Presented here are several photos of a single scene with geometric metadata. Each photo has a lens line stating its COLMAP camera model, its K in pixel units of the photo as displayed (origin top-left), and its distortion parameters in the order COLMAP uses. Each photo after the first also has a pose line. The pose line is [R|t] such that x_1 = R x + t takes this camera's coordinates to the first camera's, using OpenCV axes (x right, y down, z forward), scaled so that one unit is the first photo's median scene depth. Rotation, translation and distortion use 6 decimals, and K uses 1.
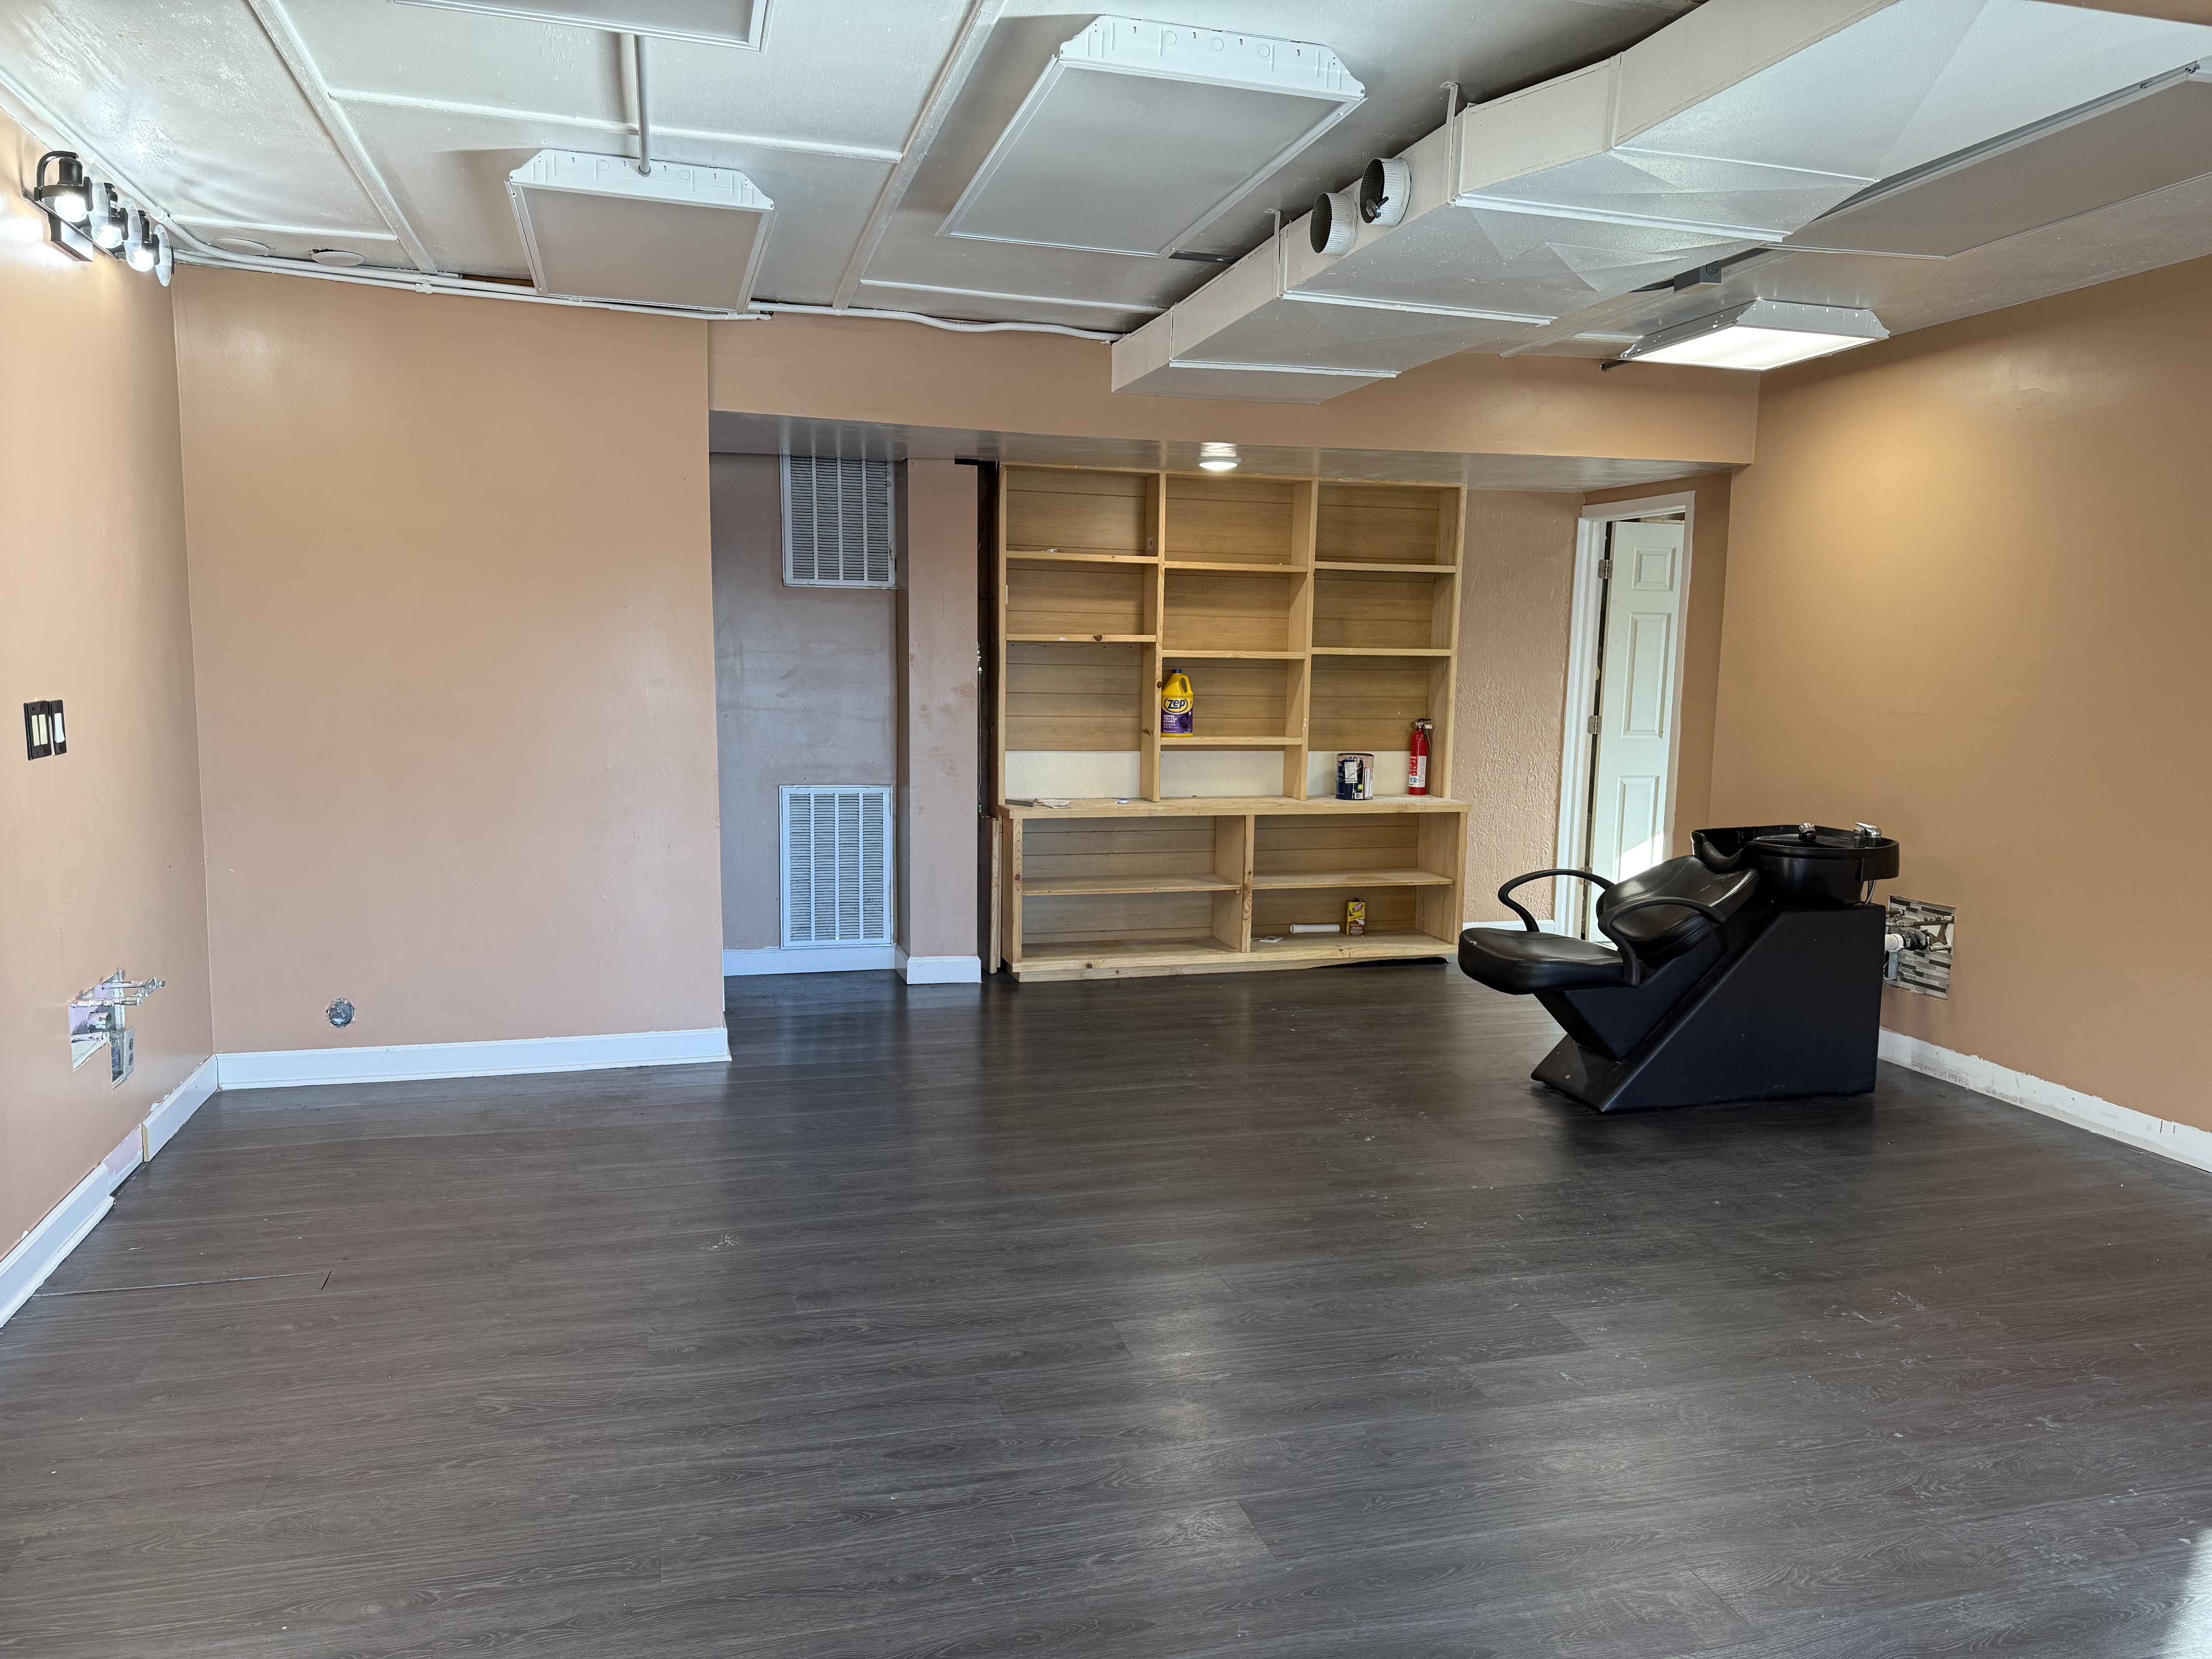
lens RADIAL K [[1525.7, 0, 1106.0], [0, 1525.7, 859.2], [0, 0, 1]] dist [0.014926, -0.036415]
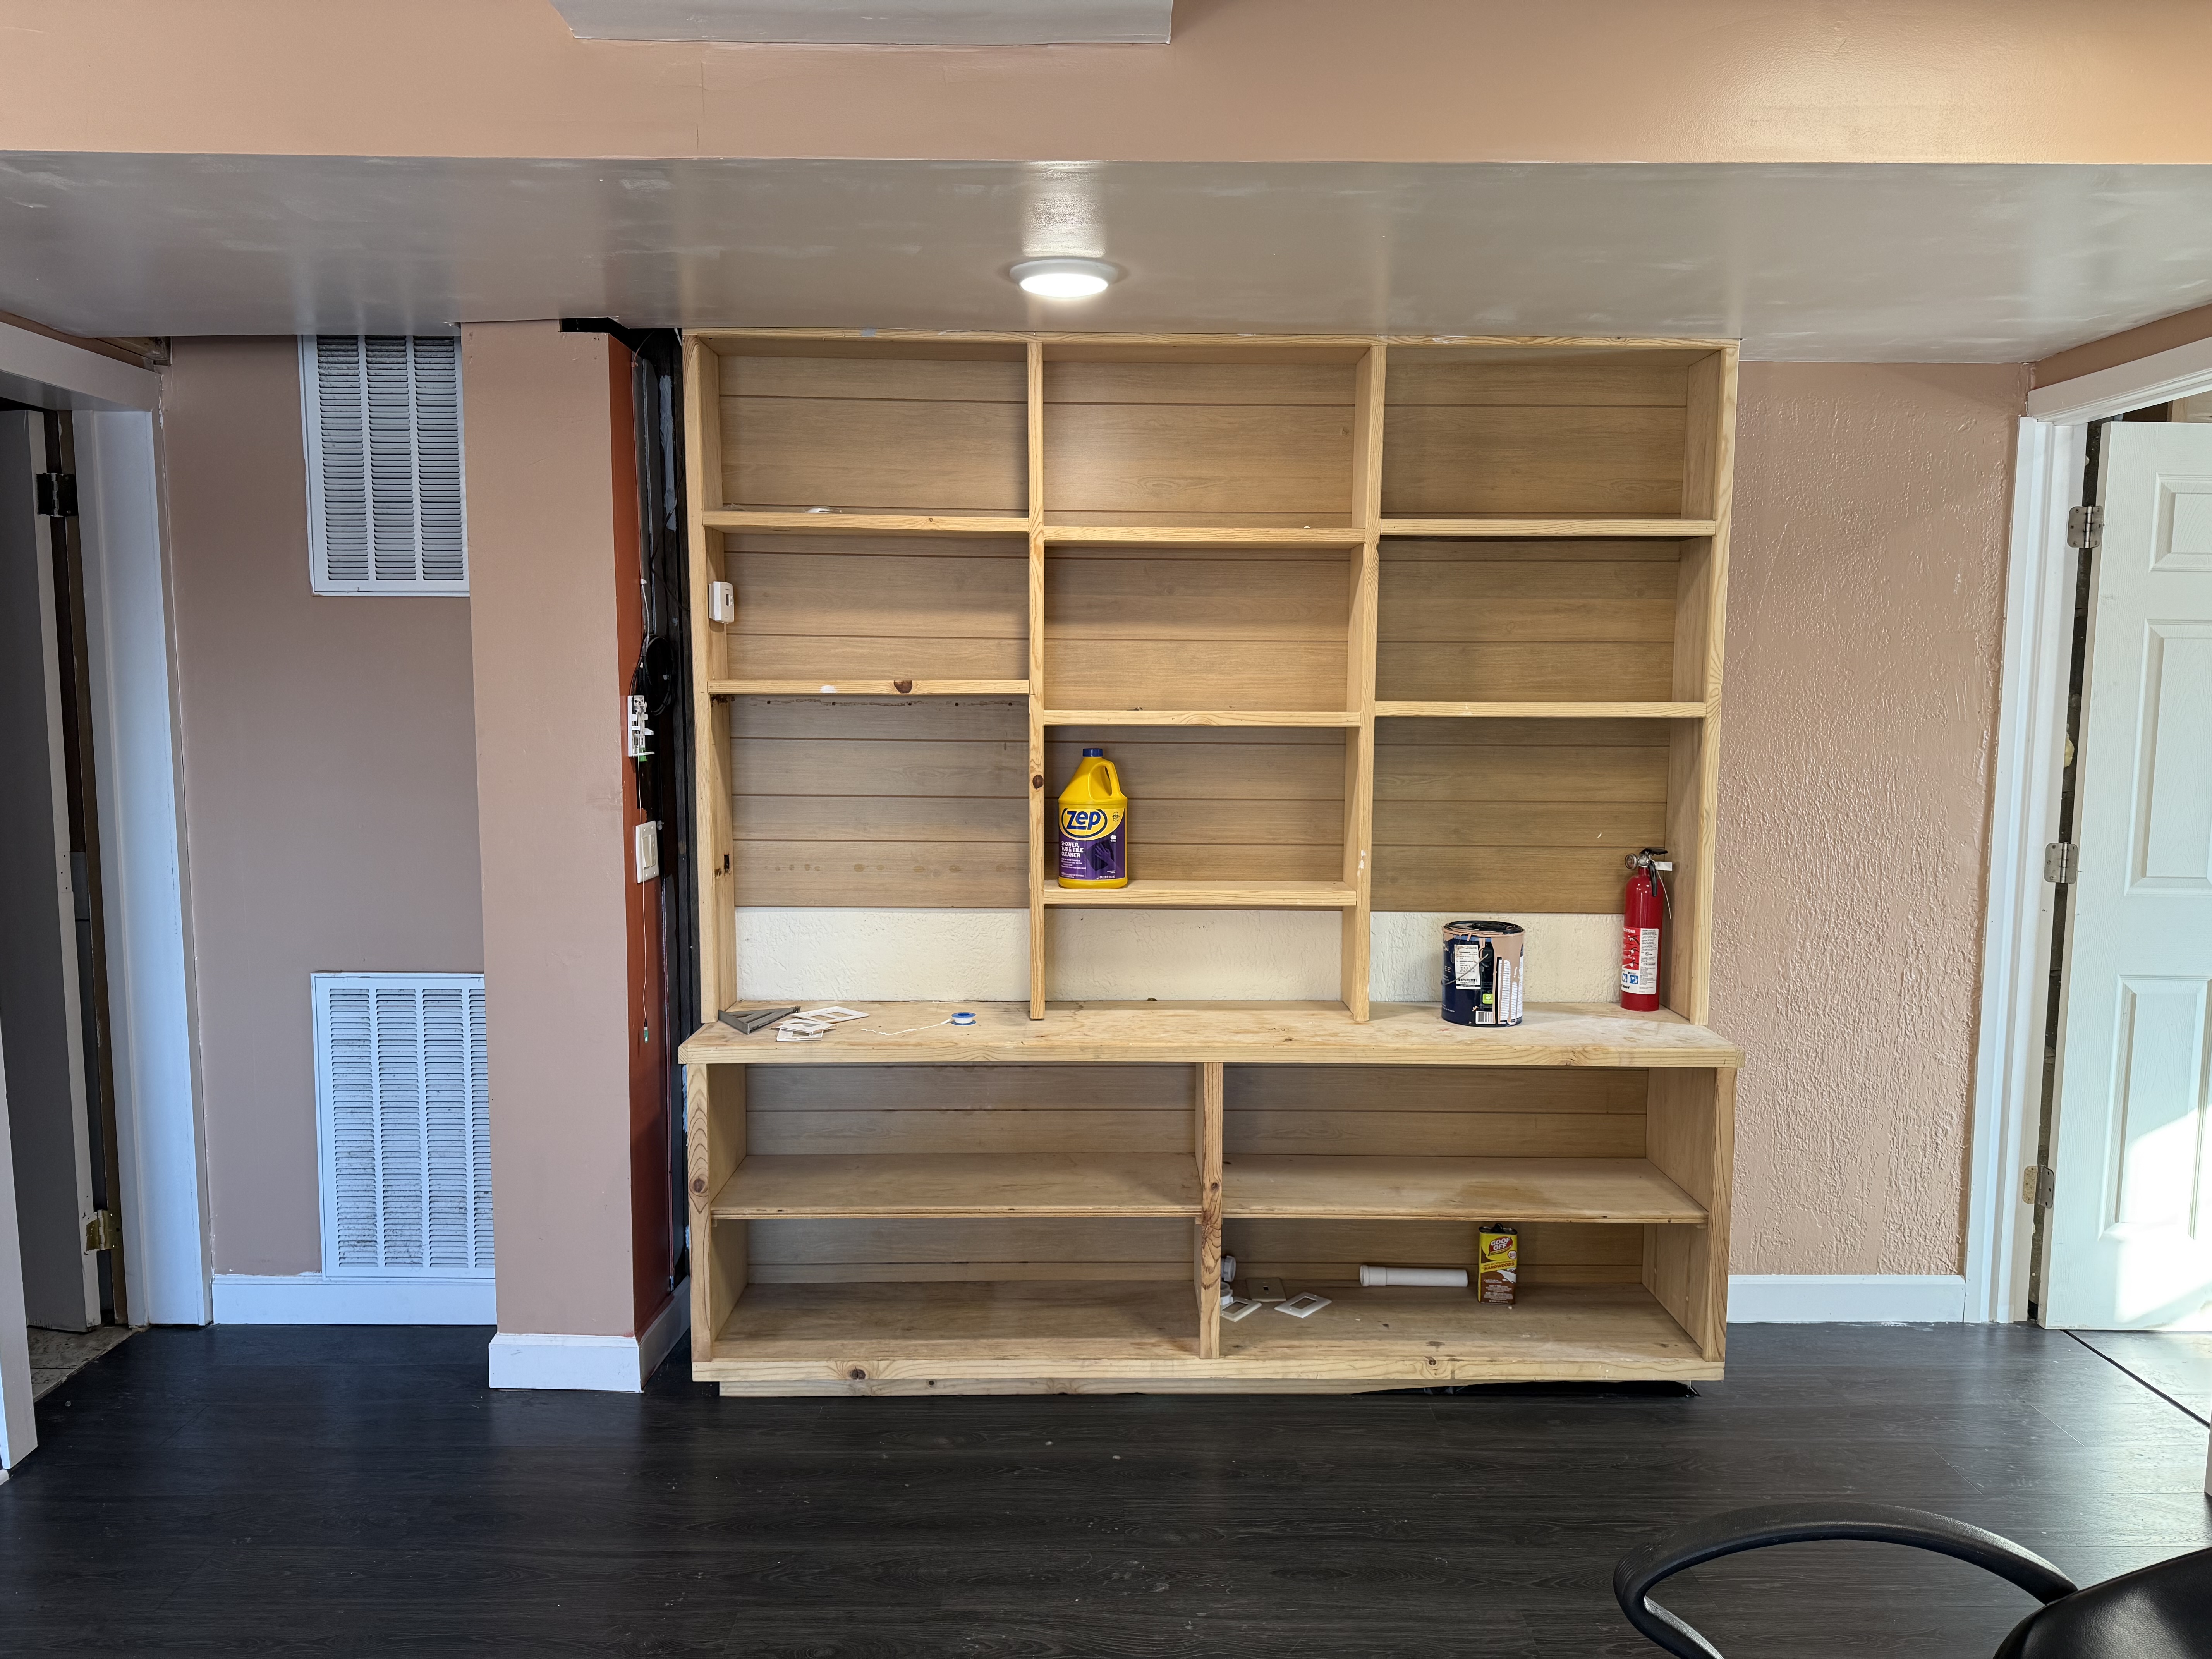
lens RADIAL K [[1525.7, 0, 1102.8], [0, 1525.7, 828.2], [0, 0, 1]] dist [0.014926, -0.036415]
pose [[0.966225, 0.013060, -0.257368, 0.173027], [-0.026293, 0.998499, -0.048040, -0.074621], [0.256354, 0.053184, 0.965119, 0.524370]]
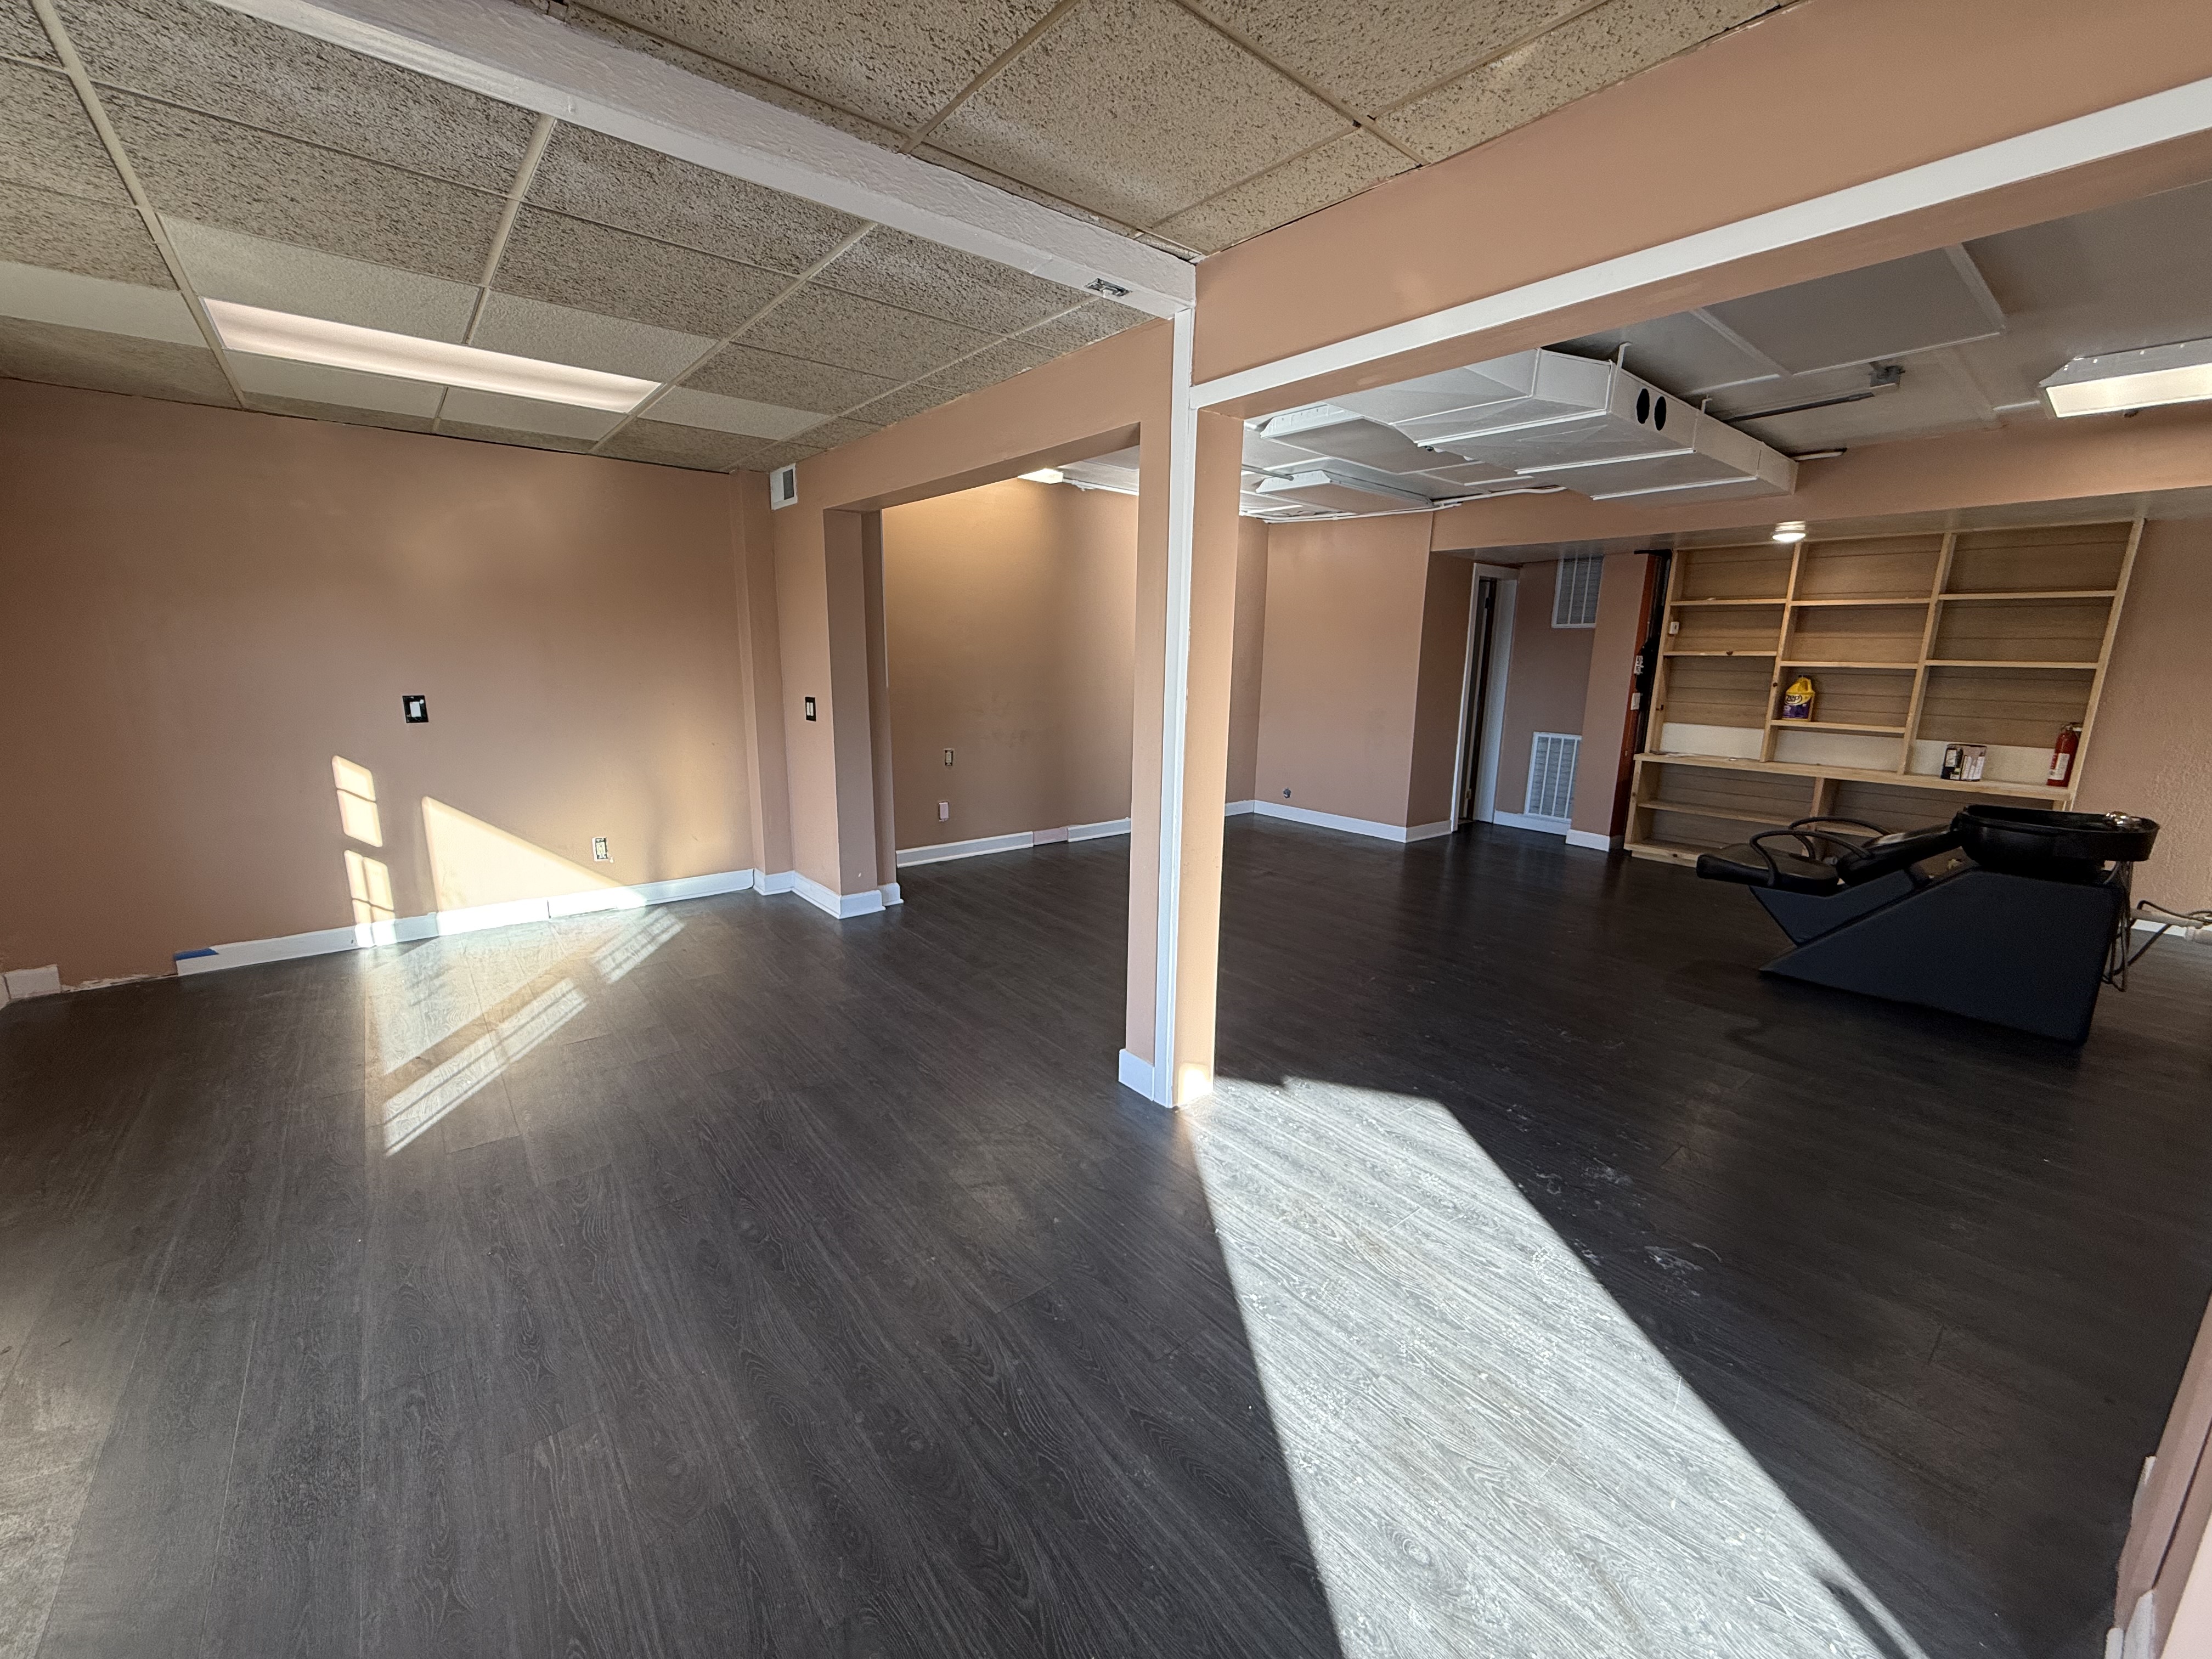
lens RADIAL K [[883.0, 0, 1099.7], [0, 883.0, 844.2], [0, 0, 1]] dist [0.003495, -0.000475]
pose [[0.395663, 0.188132, -0.898920, 0.569757], [-0.136670, 0.979956, 0.144936, 0.004544], [0.908170, 0.065510, 0.413445, 0.037089]]
